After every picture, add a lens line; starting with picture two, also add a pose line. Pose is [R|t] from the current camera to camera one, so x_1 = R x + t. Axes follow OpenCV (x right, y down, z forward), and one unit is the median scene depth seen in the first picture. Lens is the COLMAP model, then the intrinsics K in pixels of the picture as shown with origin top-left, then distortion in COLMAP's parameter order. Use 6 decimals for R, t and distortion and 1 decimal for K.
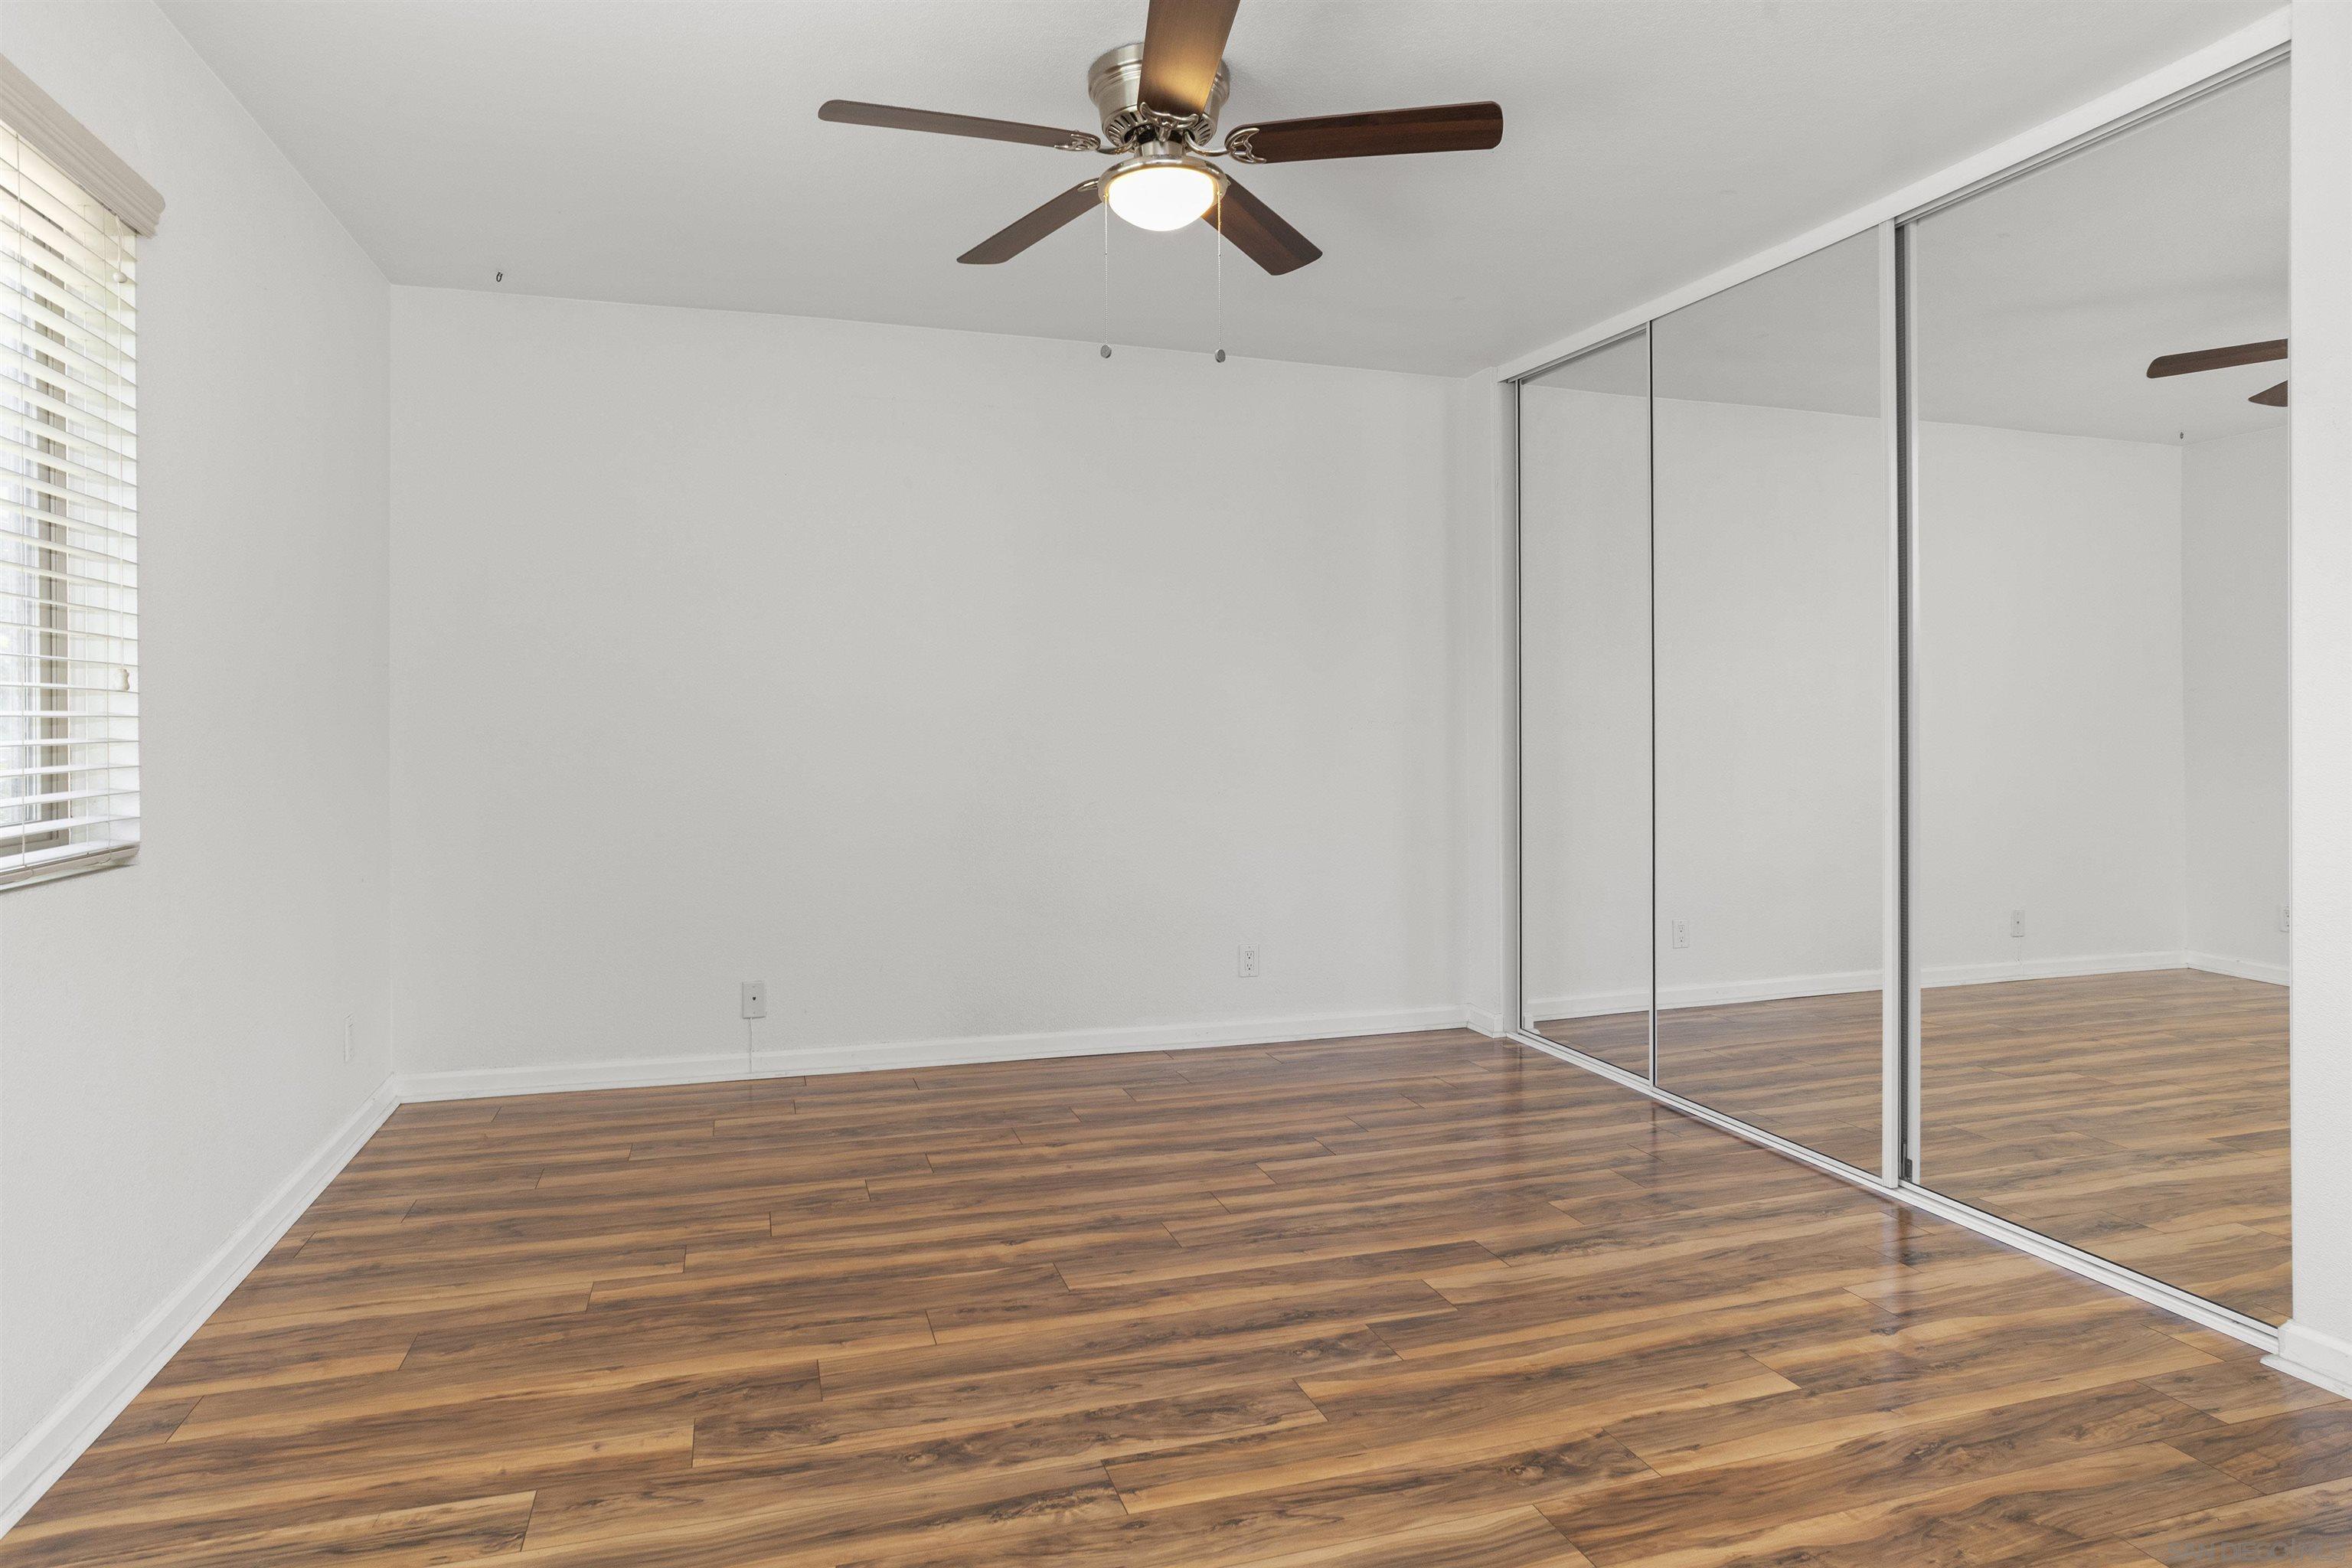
lens RADIAL K [[1348.3, 0, 1176.4], [0, 1348.3, 744.8], [0, 0, 1]] dist [-0.053327, 0.039946]
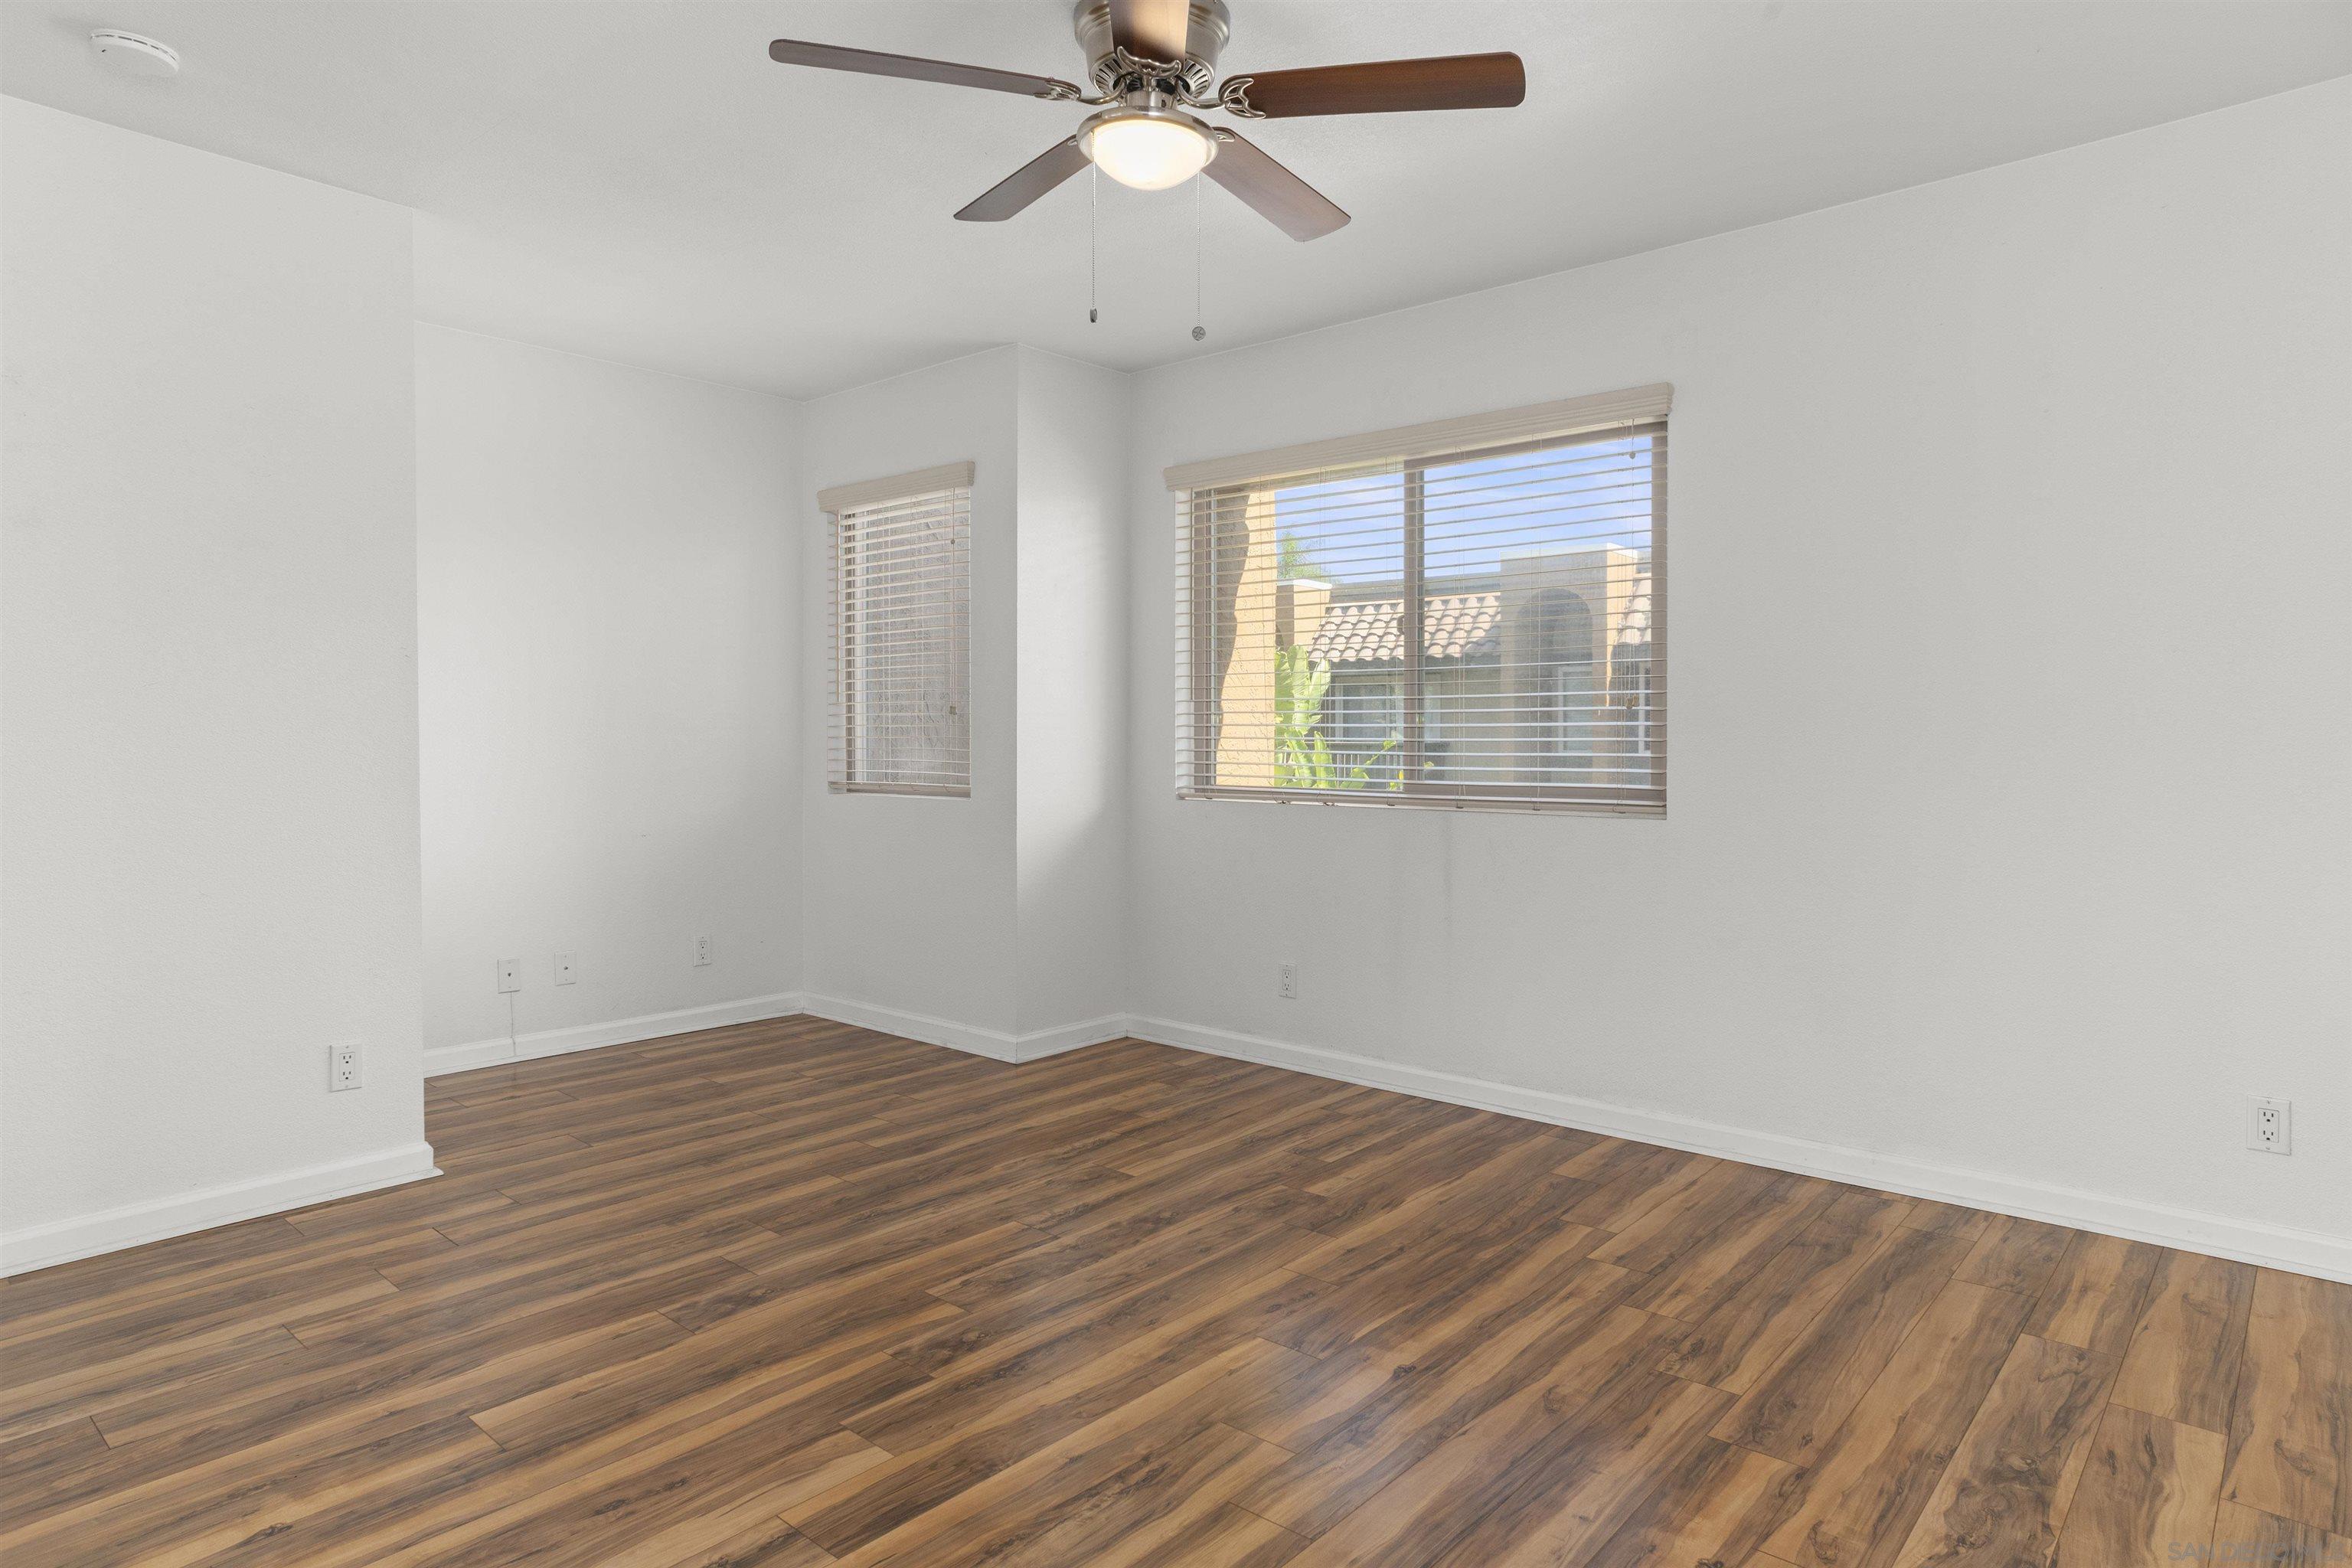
lens RADIAL K [[1348.3, 0, 1176.4], [0, 1348.3, 744.8], [0, 0, 1]] dist [-0.053327, 0.039946]
pose [[-0.859153, 0.004290, -0.511701, 0.475593], [-0.006797, 0.999781, 0.019793, -0.021989], [0.511673, 0.020483, -0.858936, 1.899645]]
